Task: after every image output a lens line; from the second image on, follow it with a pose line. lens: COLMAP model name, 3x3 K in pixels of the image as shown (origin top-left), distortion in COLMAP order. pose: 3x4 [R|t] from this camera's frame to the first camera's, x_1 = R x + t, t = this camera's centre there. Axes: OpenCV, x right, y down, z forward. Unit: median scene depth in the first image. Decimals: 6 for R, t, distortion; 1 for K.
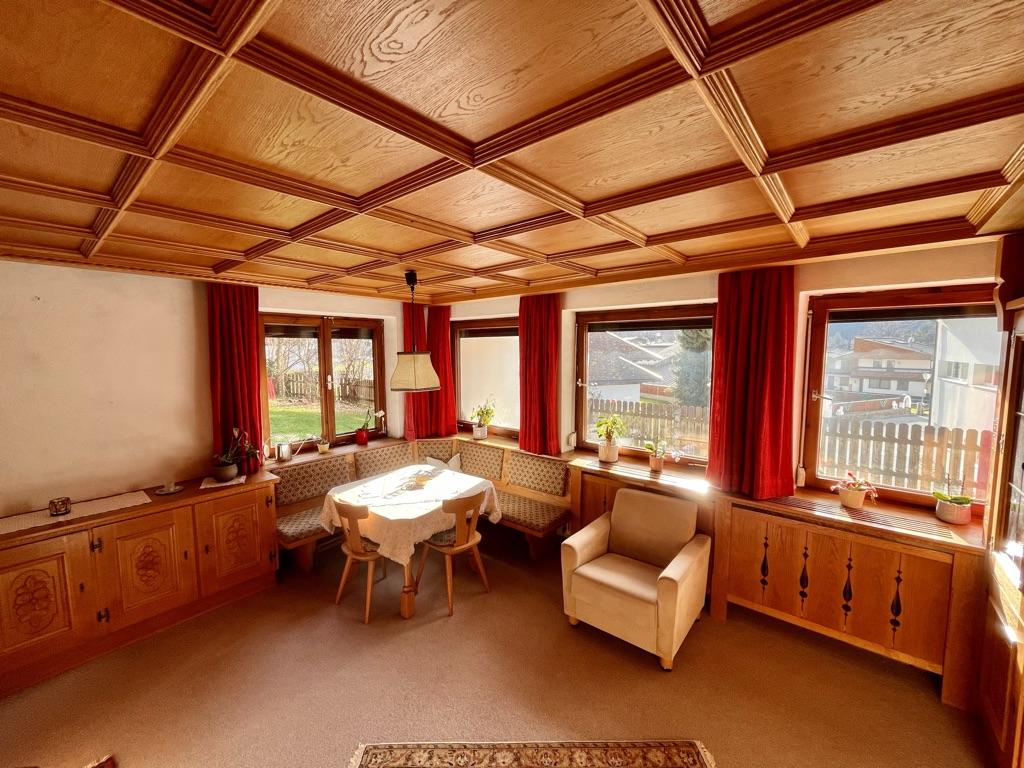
lens RADIAL K [[412.6, 0, 512.1], [0, 412.6, 385.3], [0, 0, 1]] dist [-0.000719, 0.000726]
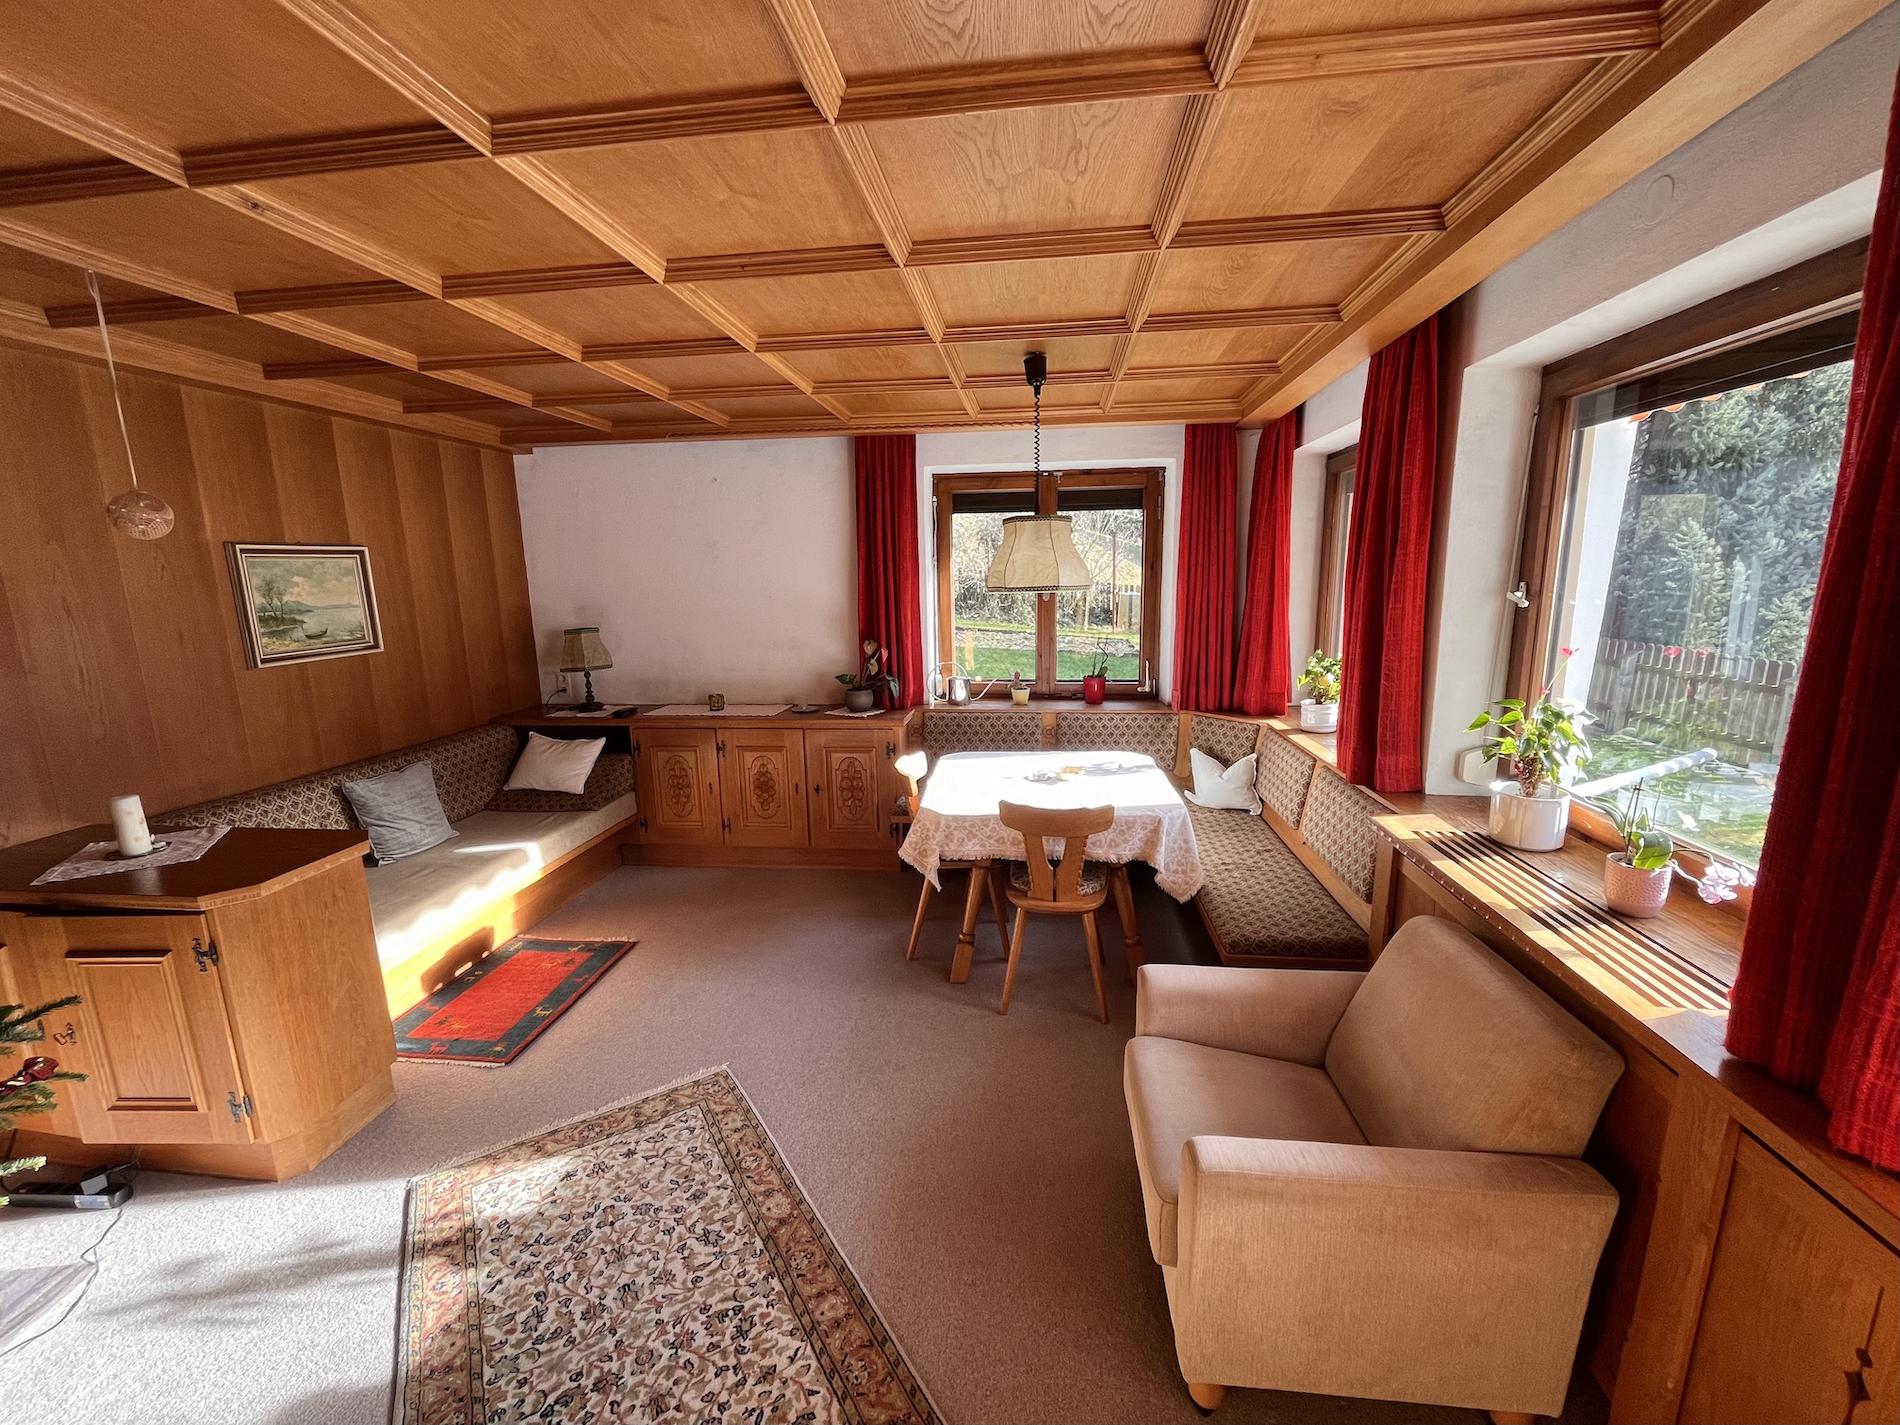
lens RADIAL K [[765.6, 0, 953.5], [0, 765.6, 717.4], [0, 0, 1]] dist [-0.000719, 0.000726]
pose [[0.552923, 0.149891, -0.819640, 0.568663], [-0.056407, 0.988163, 0.142658, 0.037421], [0.831321, -0.032646, 0.554833, 0.401377]]
